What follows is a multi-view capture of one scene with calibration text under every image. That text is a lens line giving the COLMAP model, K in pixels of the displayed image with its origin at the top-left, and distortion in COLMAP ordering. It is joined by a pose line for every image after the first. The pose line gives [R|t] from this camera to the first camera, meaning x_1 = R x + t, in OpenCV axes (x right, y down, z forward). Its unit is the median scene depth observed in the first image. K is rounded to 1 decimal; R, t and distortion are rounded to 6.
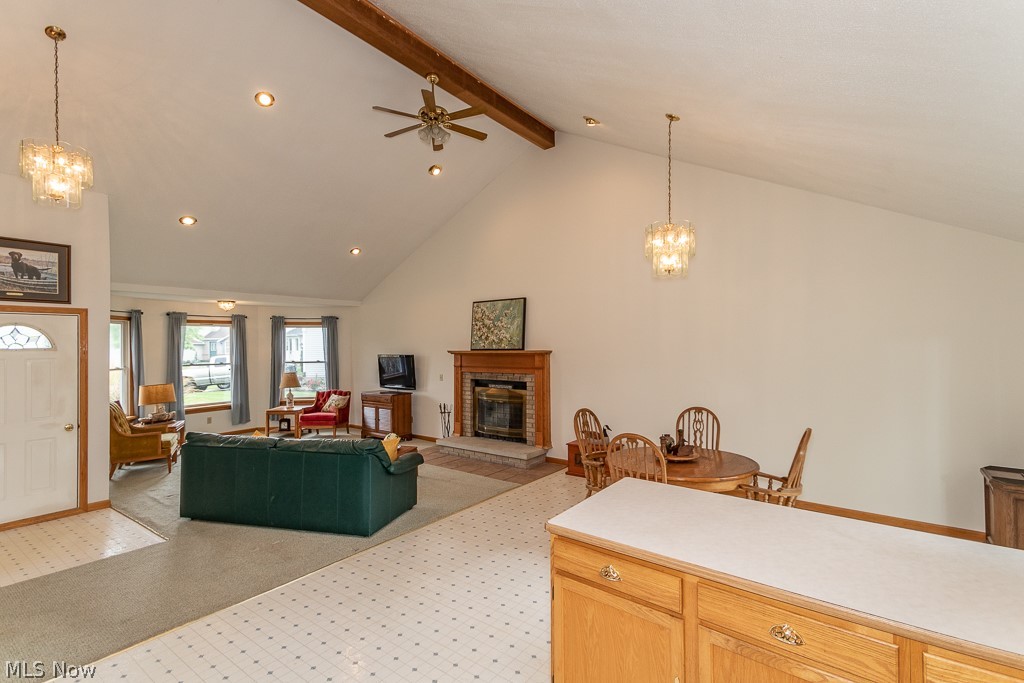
lens RADIAL K [[468.4, 0, 513.3], [0, 468.4, 338.4], [0, 0, 1]] dist [0.057655, -0.023777]
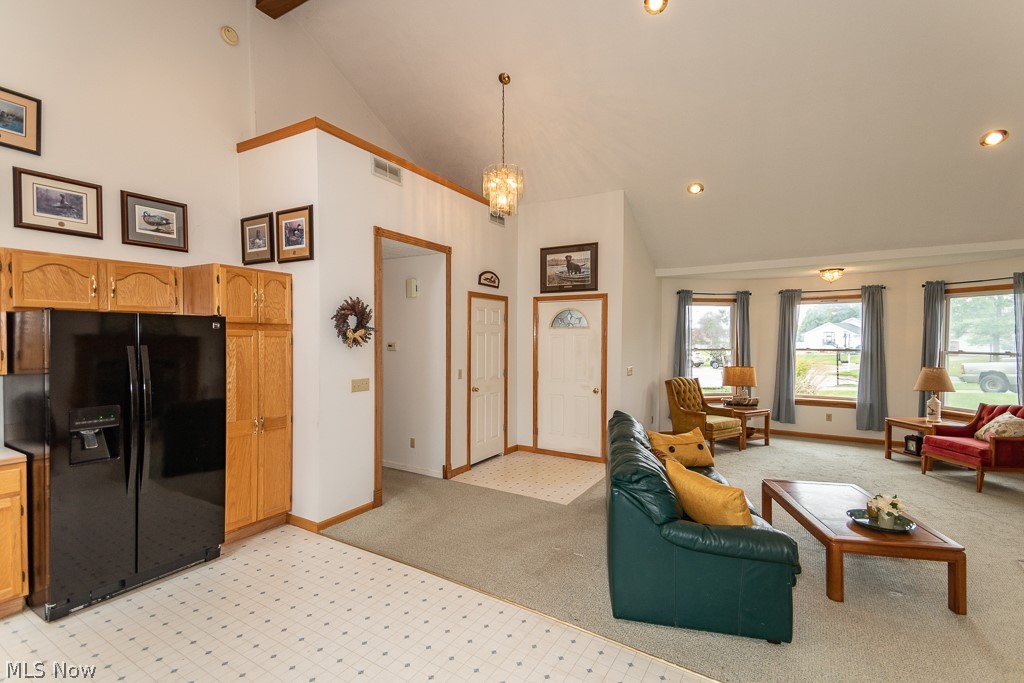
lens RADIAL K [[468.4, 0, 508.6], [0, 468.4, 349.1], [0, 0, 1]] dist [0.057655, -0.023777]
pose [[0.073668, 0.035560, -0.996649, 0.255784], [0.010138, 0.999286, 0.036404, 0.031311], [0.997231, -0.012786, 0.073255, 0.686252]]
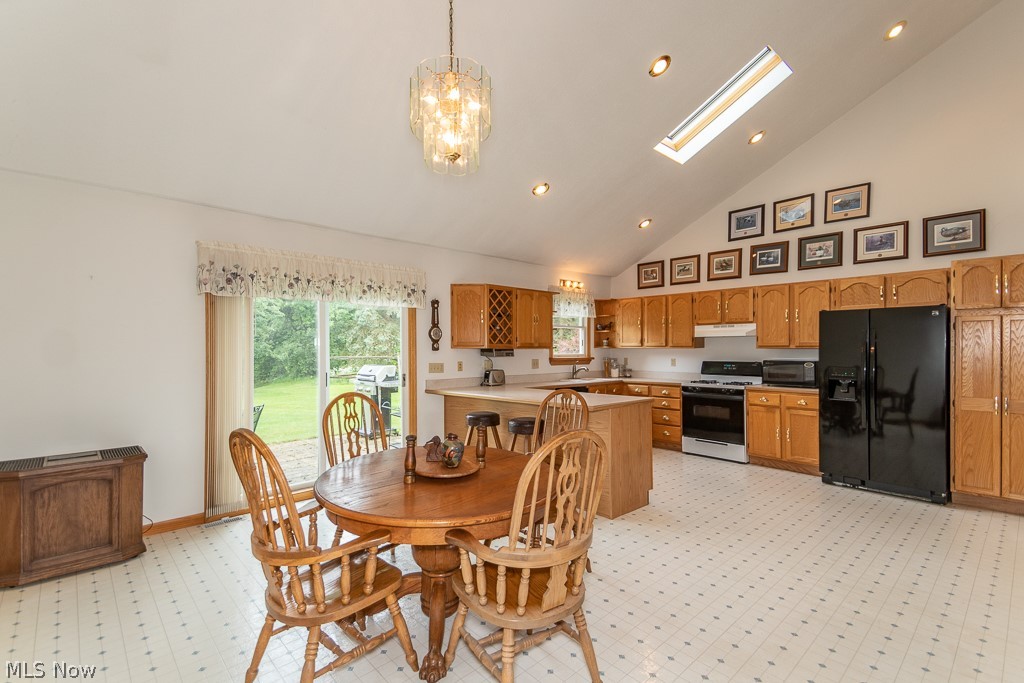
lens RADIAL K [[468.4, 0, 514.6], [0, 468.4, 346.5], [0, 0, 1]] dist [0.057655, -0.023777]
pose [[-0.982551, 0.012702, 0.185561, 0.125223], [0.009837, 0.999818, -0.016349, 0.081467], [-0.185735, -0.014238, -0.982497, 1.269285]]
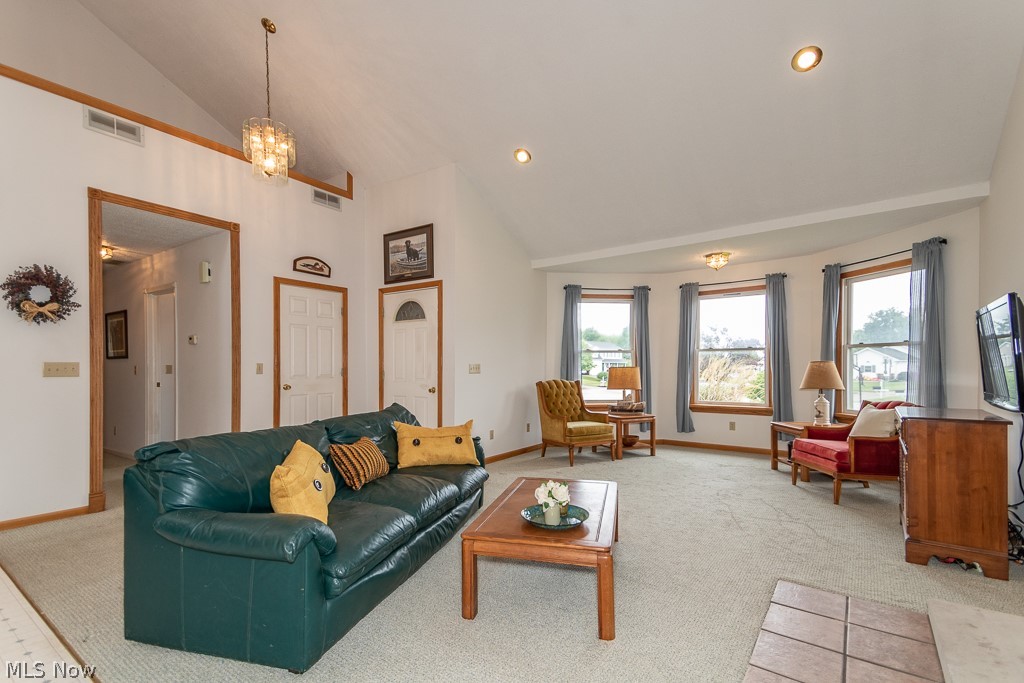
lens RADIAL K [[468.4, 0, 506.8], [0, 468.4, 370.4], [0, 0, 1]] dist [0.057655, -0.023777]
pose [[0.006253, 0.017444, -0.999828, 0.149555], [0.016326, 0.999713, 0.017544, 0.121920], [0.999847, -0.016433, 0.005966, 1.154344]]
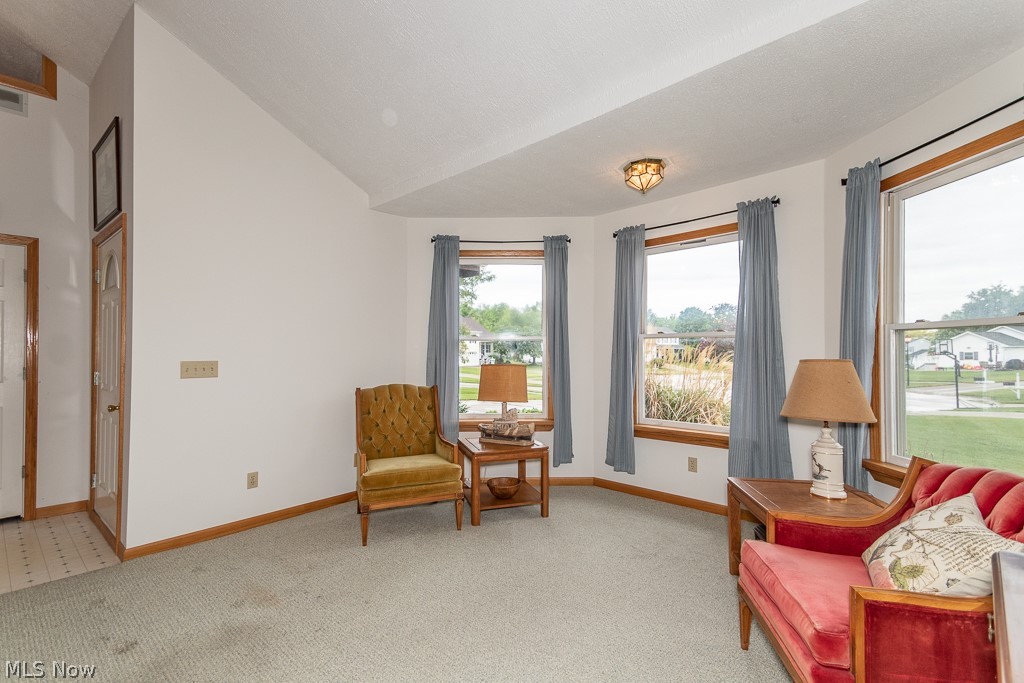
lens RADIAL K [[468.4, 0, 509.5], [0, 468.4, 348.1], [0, 0, 1]] dist [0.057655, -0.023777]
pose [[-0.109244, 0.001607, -0.994014, -0.348255], [0.015987, 0.999872, -0.000141, 0.114516], [0.993886, -0.015907, -0.109255, 1.565711]]
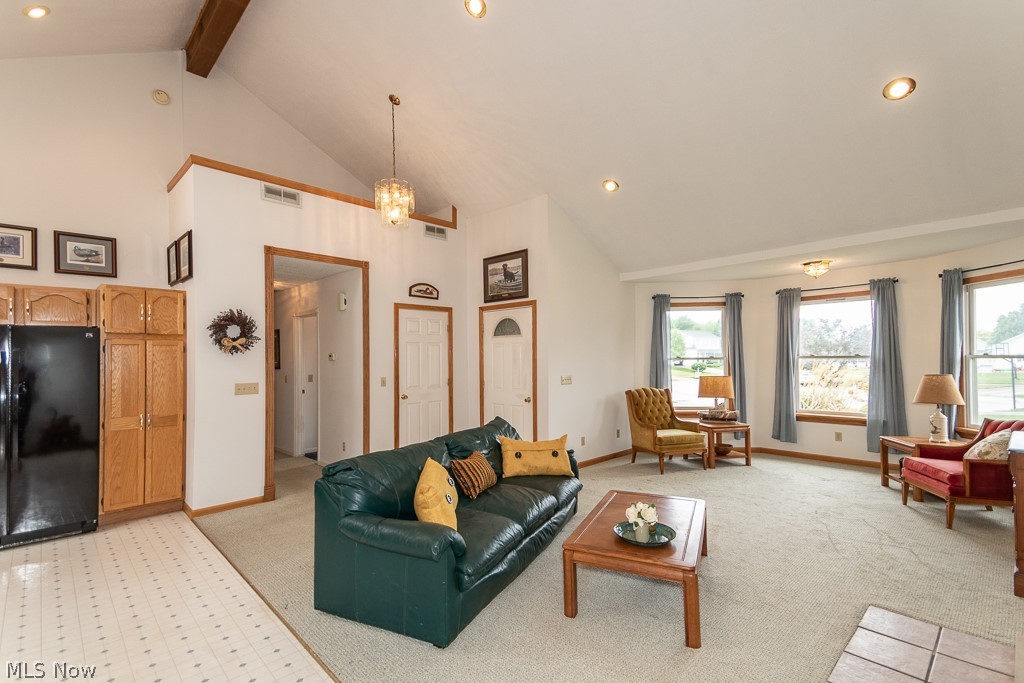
lens RADIAL K [[468.4, 0, 511.3], [0, 468.4, 354.5], [0, 0, 1]] dist [0.057655, -0.023777]
pose [[-0.167669, 0.005924, -0.985826, 0.239402], [0.026021, 0.999660, 0.001582, 0.067247], [0.985500, -0.025387, -0.167766, 1.148934]]
